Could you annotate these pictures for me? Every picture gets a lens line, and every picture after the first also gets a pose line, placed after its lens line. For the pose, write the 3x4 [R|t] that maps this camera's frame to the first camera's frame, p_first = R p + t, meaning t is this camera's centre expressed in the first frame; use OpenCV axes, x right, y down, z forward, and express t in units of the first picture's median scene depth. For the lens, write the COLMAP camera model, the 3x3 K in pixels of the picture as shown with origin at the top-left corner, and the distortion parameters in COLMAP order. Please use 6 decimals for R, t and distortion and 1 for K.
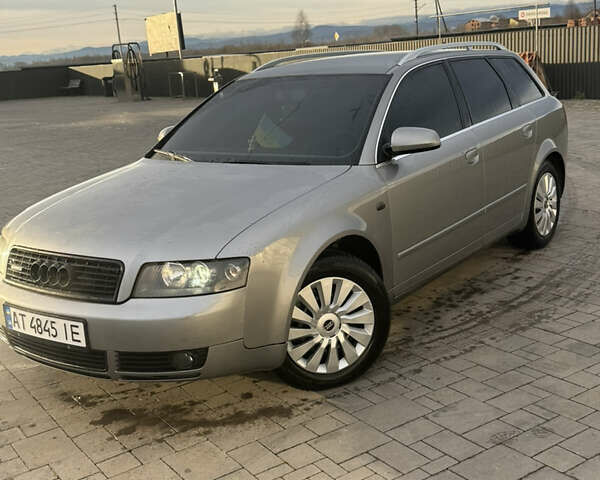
lens RADIAL K [[772.3, 0, 300.0], [0, 772.3, 240.0], [0, 0, 1]] dist [0.030928, -0.046385]
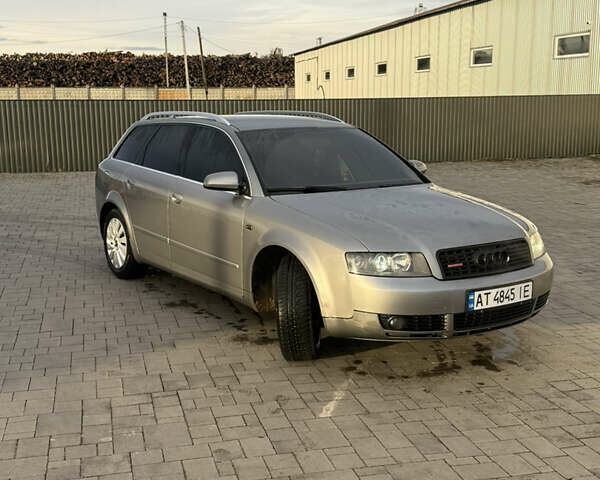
lens RADIAL K [[772.3, 0, 300.0], [0, 772.3, 240.0], [0, 0, 1]] dist [0.030928, -0.046385]
pose [[0.369980, -0.104934, 0.923095, -1.750188], [0.193907, 0.980440, 0.033734, -0.102446], [-0.908578, 0.166514, 0.383091, 0.806041]]
